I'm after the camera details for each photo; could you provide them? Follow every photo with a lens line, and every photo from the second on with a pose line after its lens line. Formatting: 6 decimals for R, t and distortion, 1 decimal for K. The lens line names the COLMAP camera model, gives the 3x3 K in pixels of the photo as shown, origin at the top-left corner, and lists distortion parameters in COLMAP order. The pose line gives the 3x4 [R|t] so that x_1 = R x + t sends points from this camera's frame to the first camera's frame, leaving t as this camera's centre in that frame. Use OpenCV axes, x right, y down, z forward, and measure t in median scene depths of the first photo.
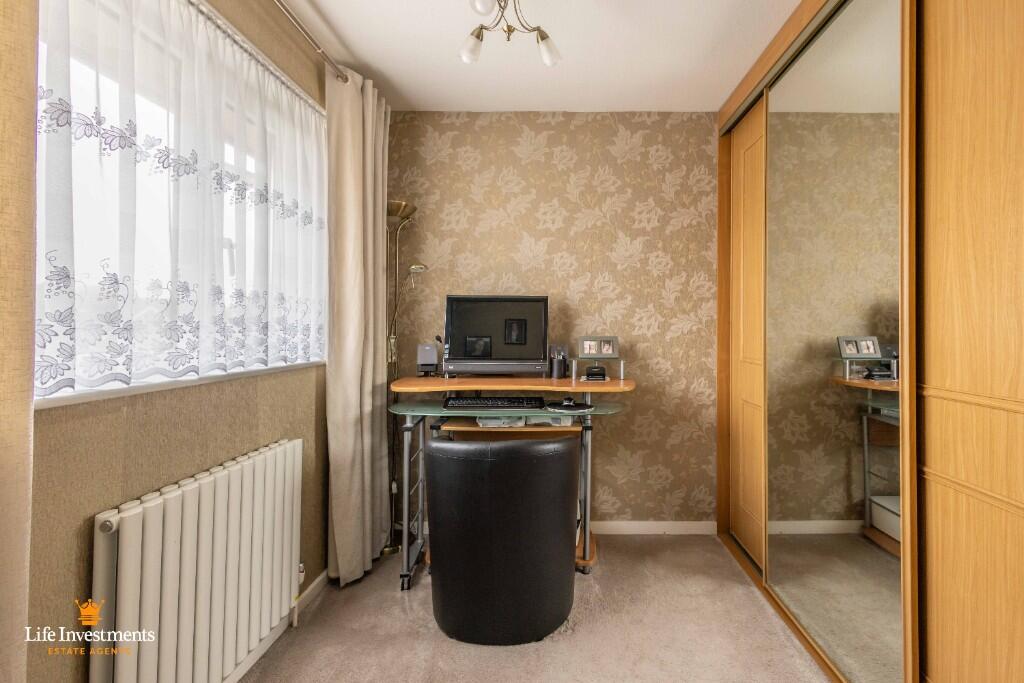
lens RADIAL K [[503.4, 0, 514.7], [0, 503.4, 339.0], [0, 0, 1]] dist [0.010736, -0.001109]
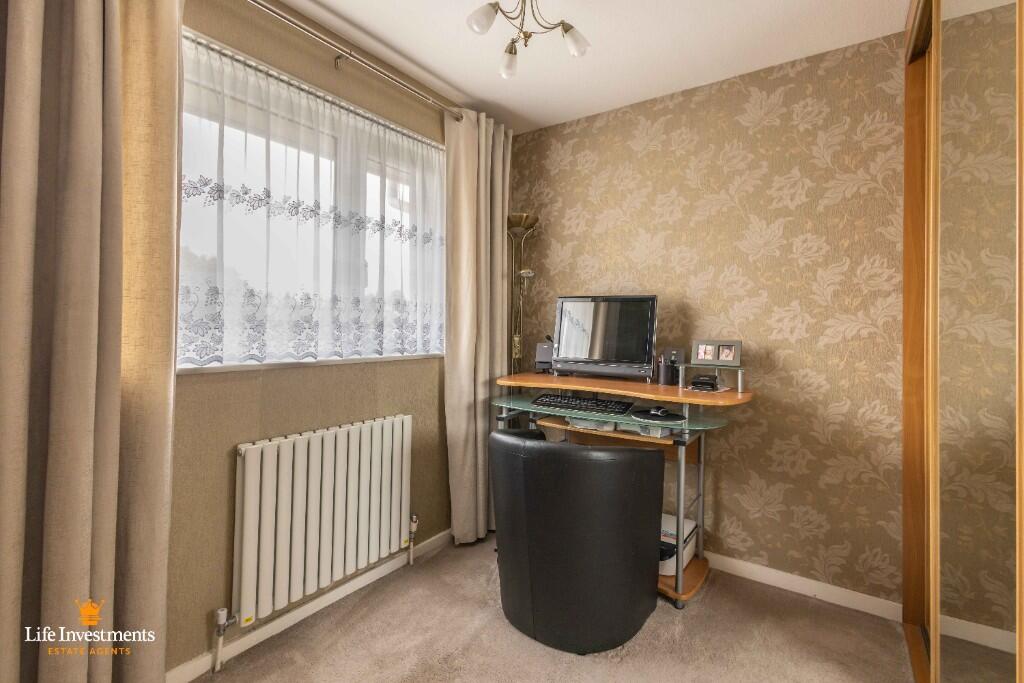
lens RADIAL K [[470.9, 0, 508.0], [0, 470.9, 334.0], [0, 0, 1]] dist [0.009246, -0.000007]
pose [[0.821184, 0.018824, -0.570353, 0.328521], [-0.024092, 0.999708, -0.001693, -0.005288], [0.570155, 0.015131, 0.821398, 0.130987]]
